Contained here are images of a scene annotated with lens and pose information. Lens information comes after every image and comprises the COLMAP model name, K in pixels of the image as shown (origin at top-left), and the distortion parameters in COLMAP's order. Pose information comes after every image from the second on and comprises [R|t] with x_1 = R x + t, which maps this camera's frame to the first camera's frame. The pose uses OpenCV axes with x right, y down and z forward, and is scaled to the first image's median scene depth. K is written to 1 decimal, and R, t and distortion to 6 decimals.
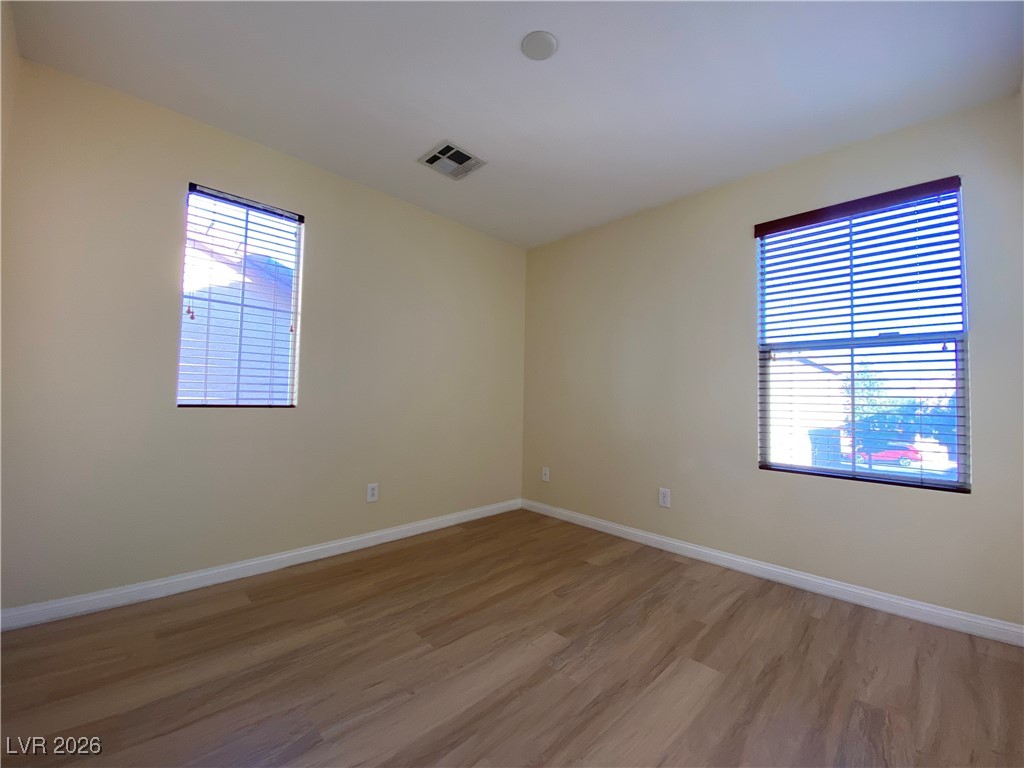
lens RADIAL K [[418.3, 0, 511.7], [0, 418.3, 384.2], [0, 0, 1]] dist [0.022536, -0.000987]
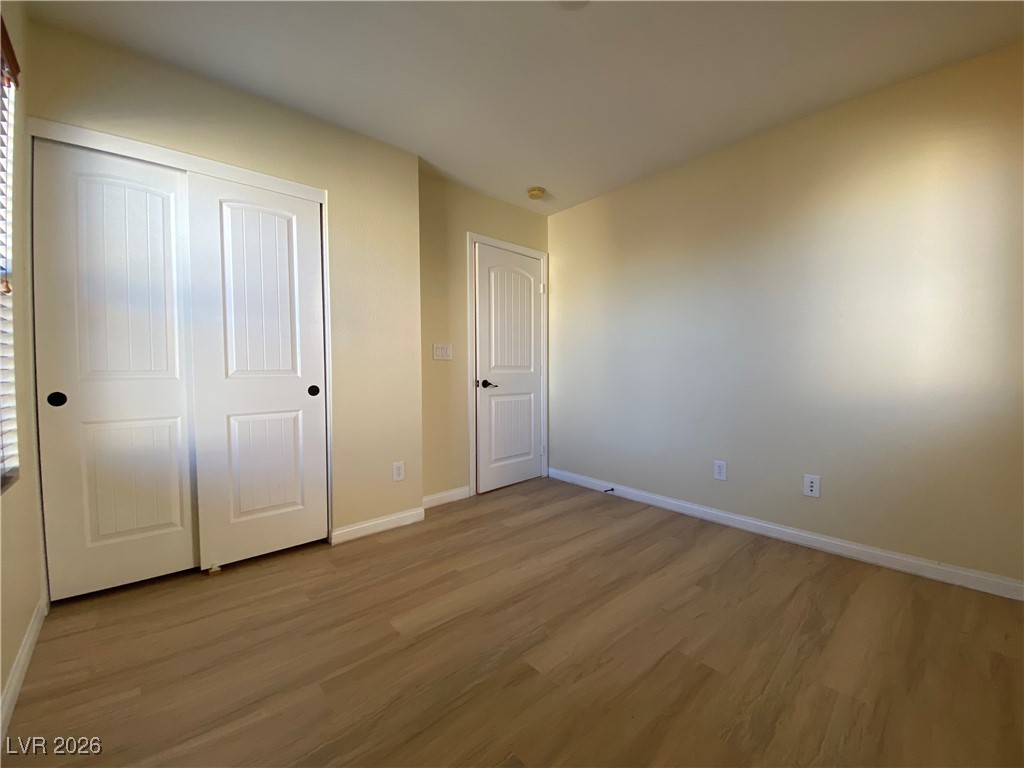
lens RADIAL K [[418.3, 0, 512.0], [0, 418.3, 382.9], [0, 0, 1]] dist [0.022536, -0.000987]
pose [[-0.998263, -0.025470, 0.053116, 0.133969], [-0.025454, 0.999676, 0.000961, 0.063783], [-0.053123, -0.000392, -0.998588, 1.918454]]
